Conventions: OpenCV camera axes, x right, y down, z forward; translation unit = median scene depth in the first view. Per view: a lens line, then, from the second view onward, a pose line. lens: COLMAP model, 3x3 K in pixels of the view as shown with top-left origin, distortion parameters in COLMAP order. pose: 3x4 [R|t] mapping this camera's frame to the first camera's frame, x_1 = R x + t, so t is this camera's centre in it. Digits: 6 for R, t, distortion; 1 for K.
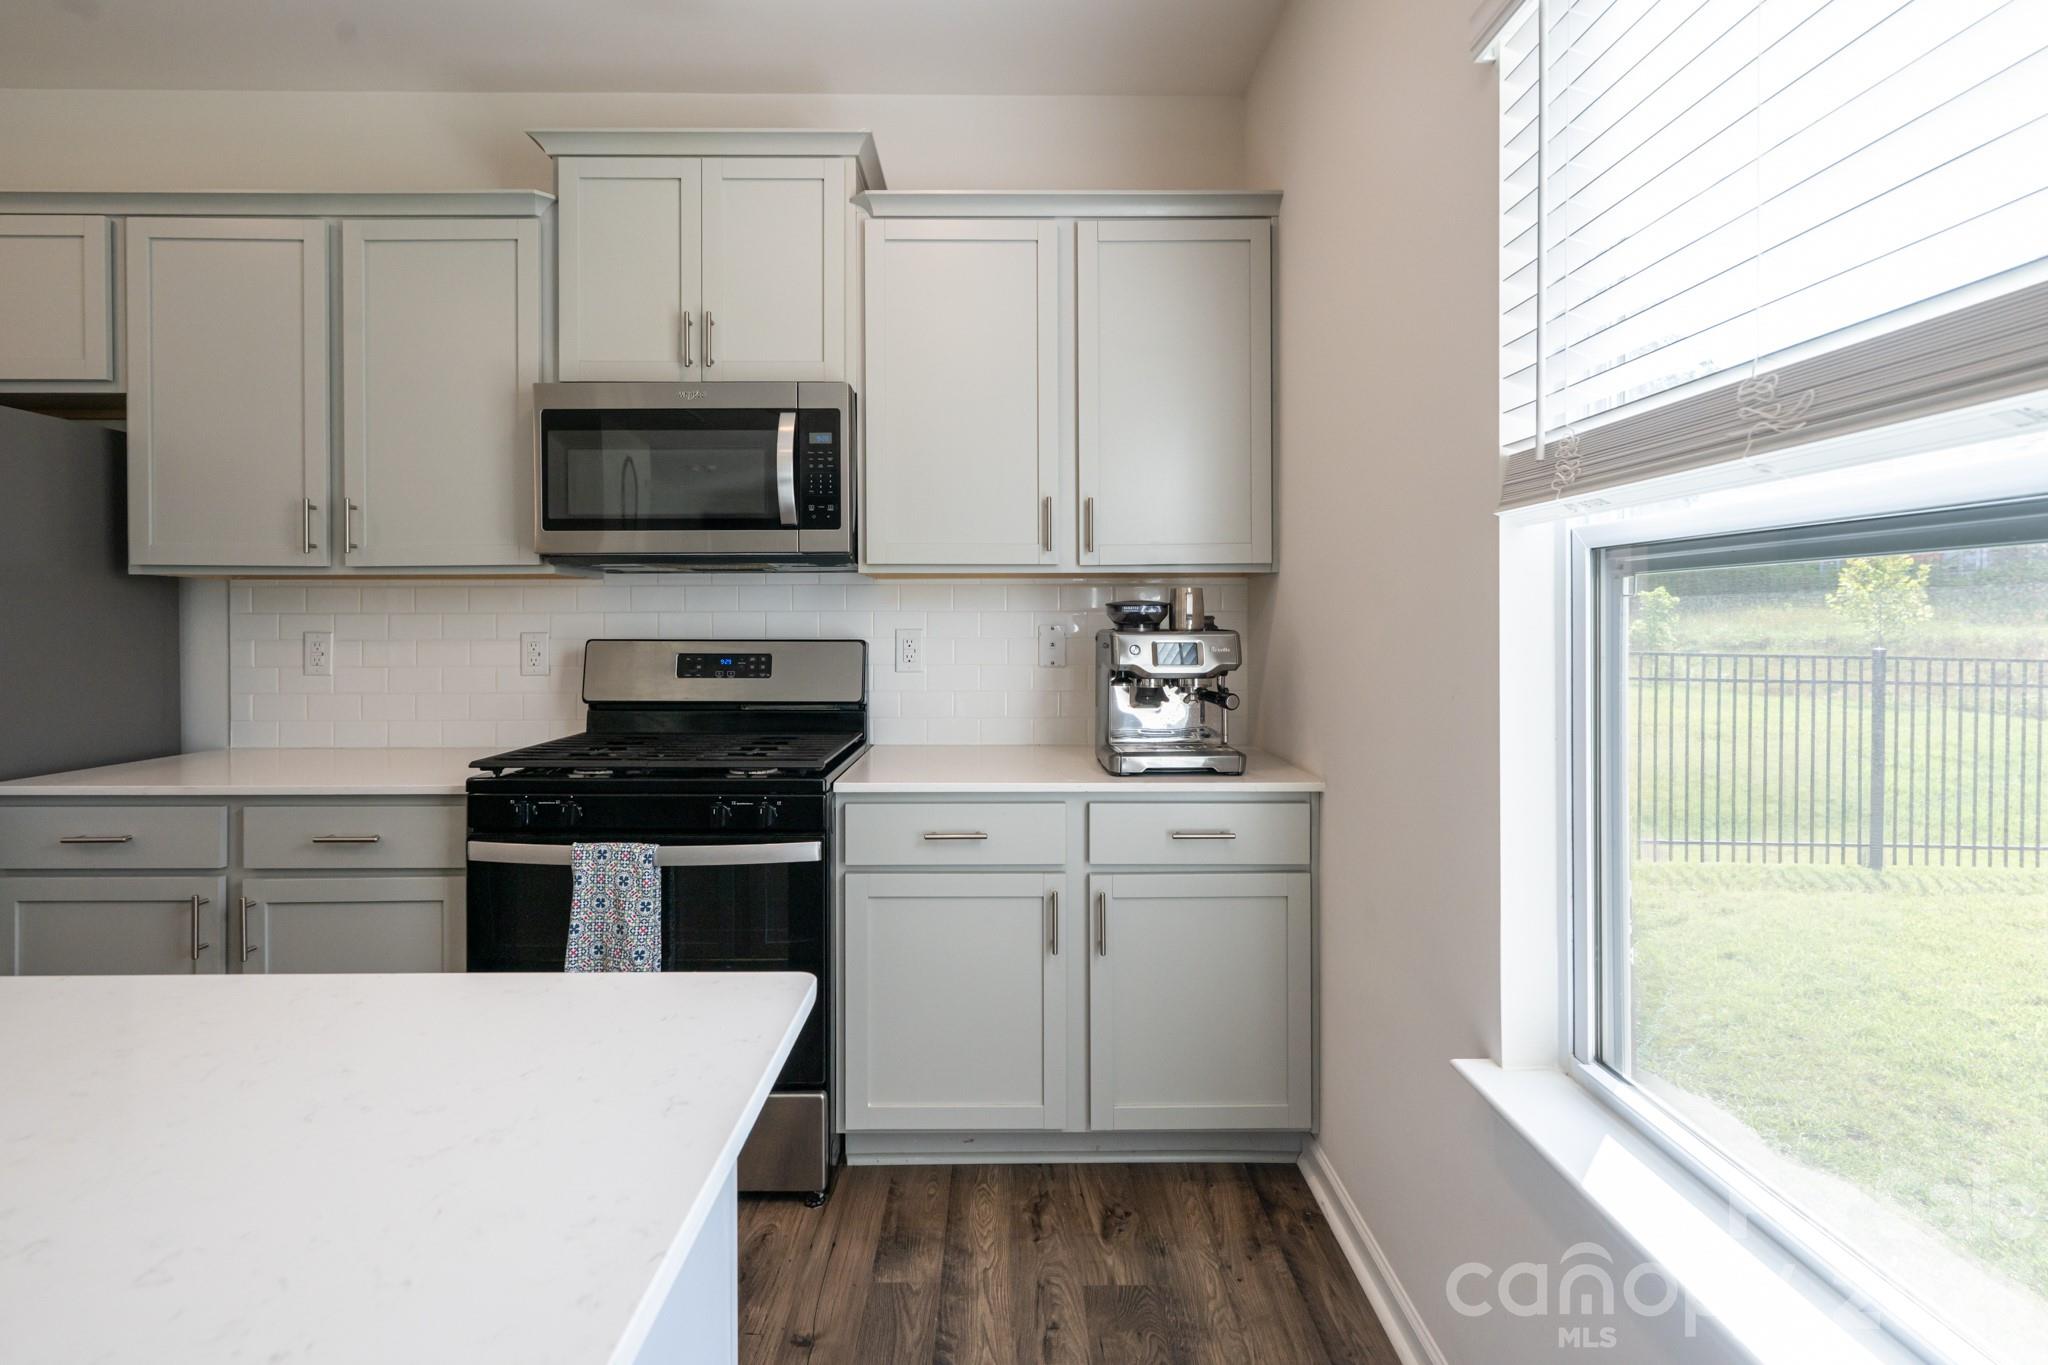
lens RADIAL K [[920.9, 0, 1007.0], [0, 920.9, 635.0], [0, 0, 1]] dist [0.002227, 0.000205]
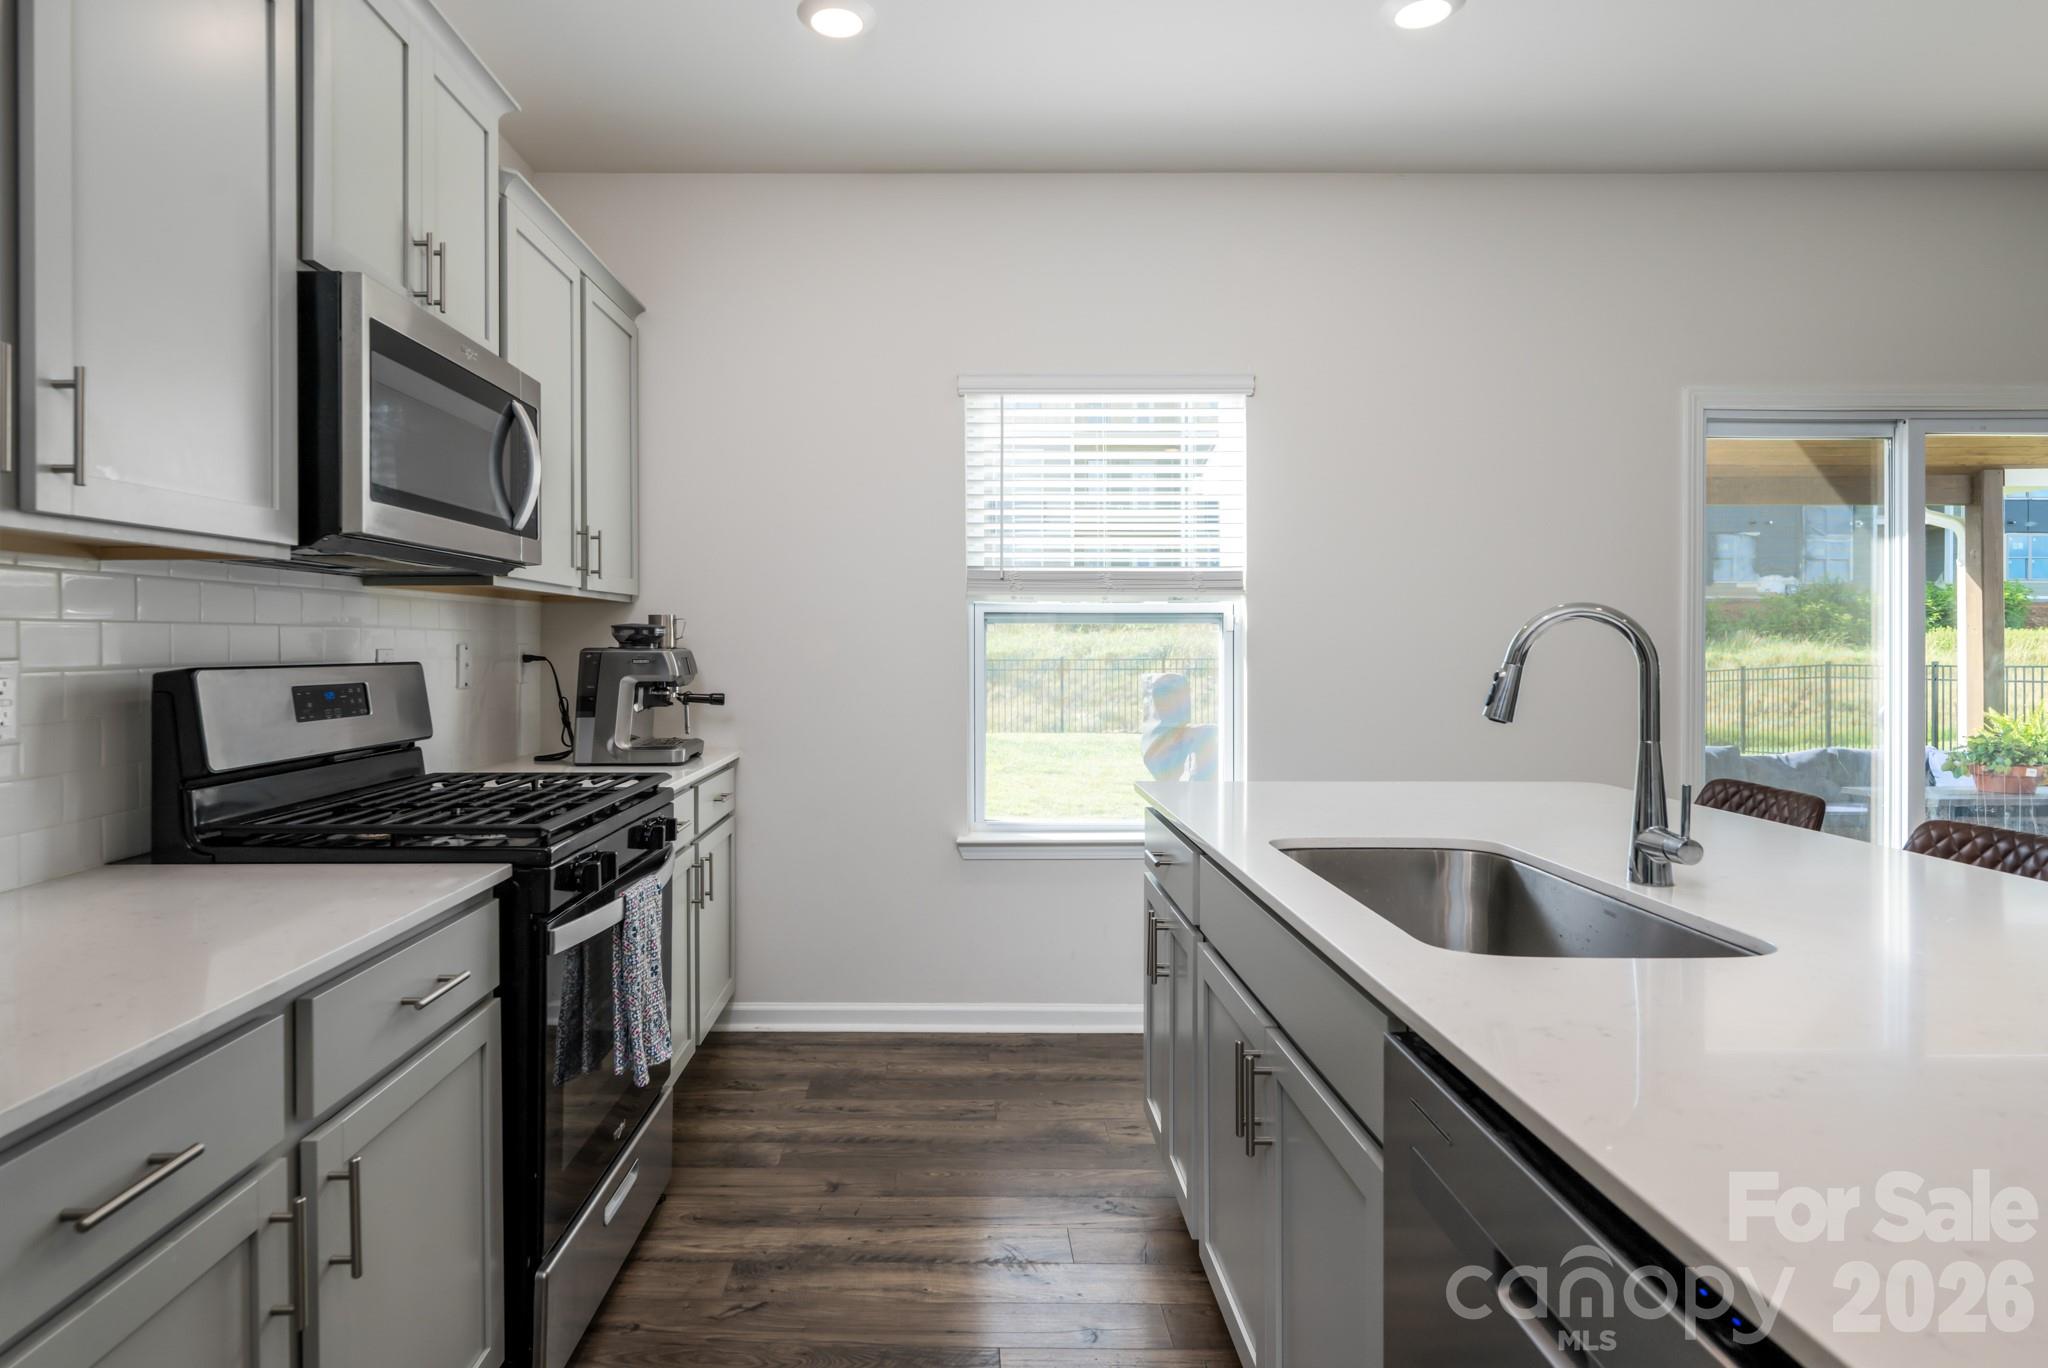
lens RADIAL K [[1109.6, 0, 955.4], [0, 1109.6, 647.4], [0, 0, 1]] dist [0.001833, 0.000188]
pose [[0.010813, -0.002700, 0.999938, -1.263306], [0.009937, 0.999947, 0.002592, -0.006280], [-0.999892, 0.009909, 0.010839, 0.559731]]
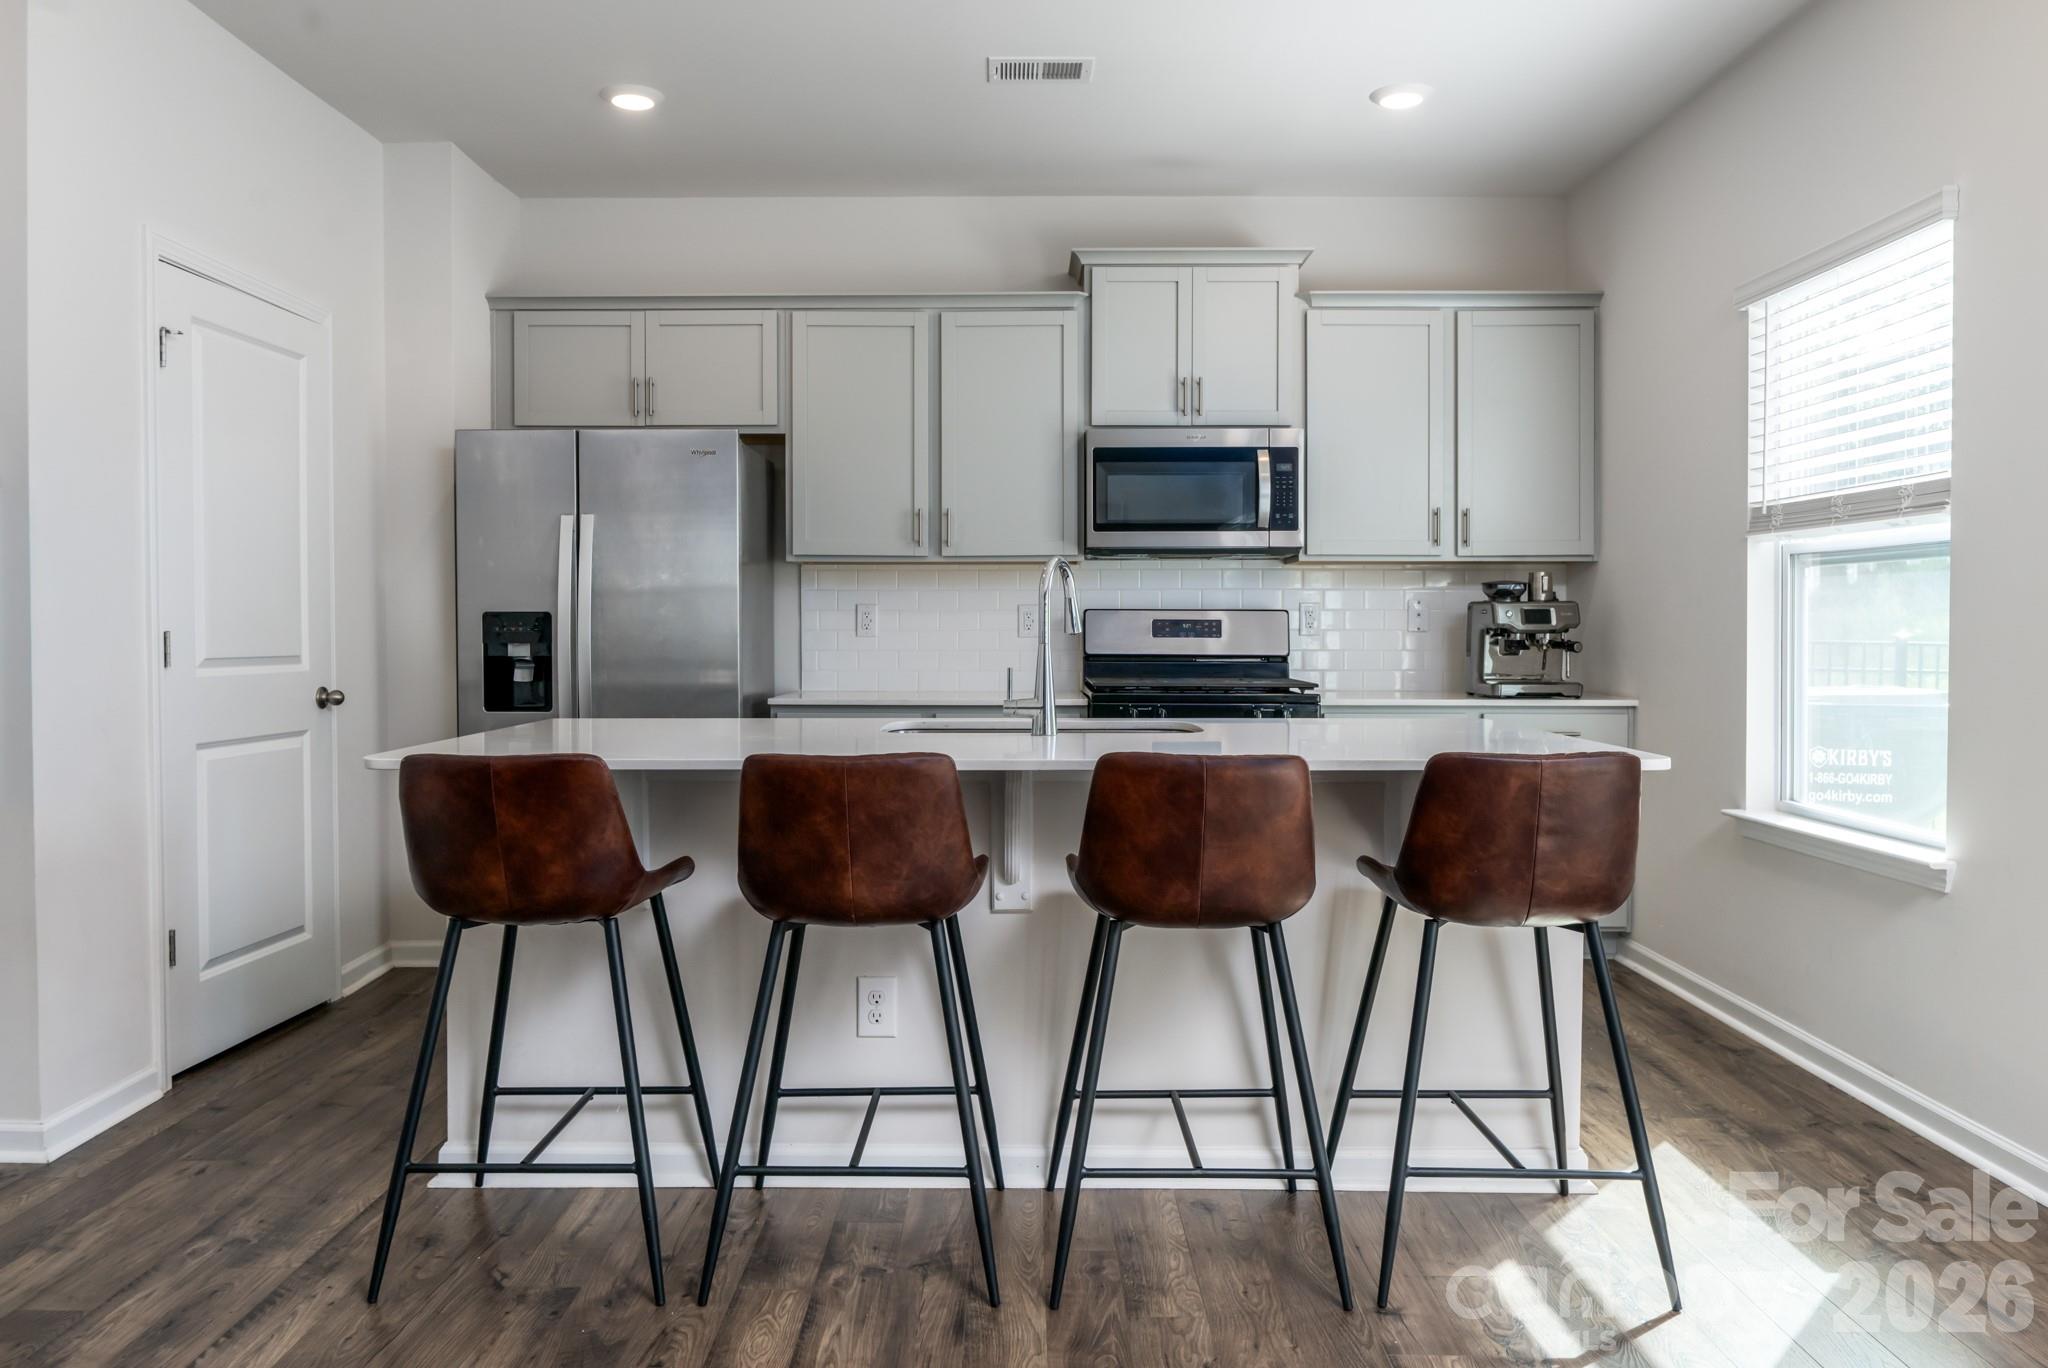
lens RADIAL K [[1417.7, 0, 1023.4], [0, 1417.7, 656.3], [0, 0, 1]] dist [-0.010108, -0.001969]
pose [[0.999995, 0.001439, -0.002722, -0.591837], [-0.001410, 0.999943, 0.010627, 0.057209], [0.002737, -0.010623, 0.999940, -1.193956]]
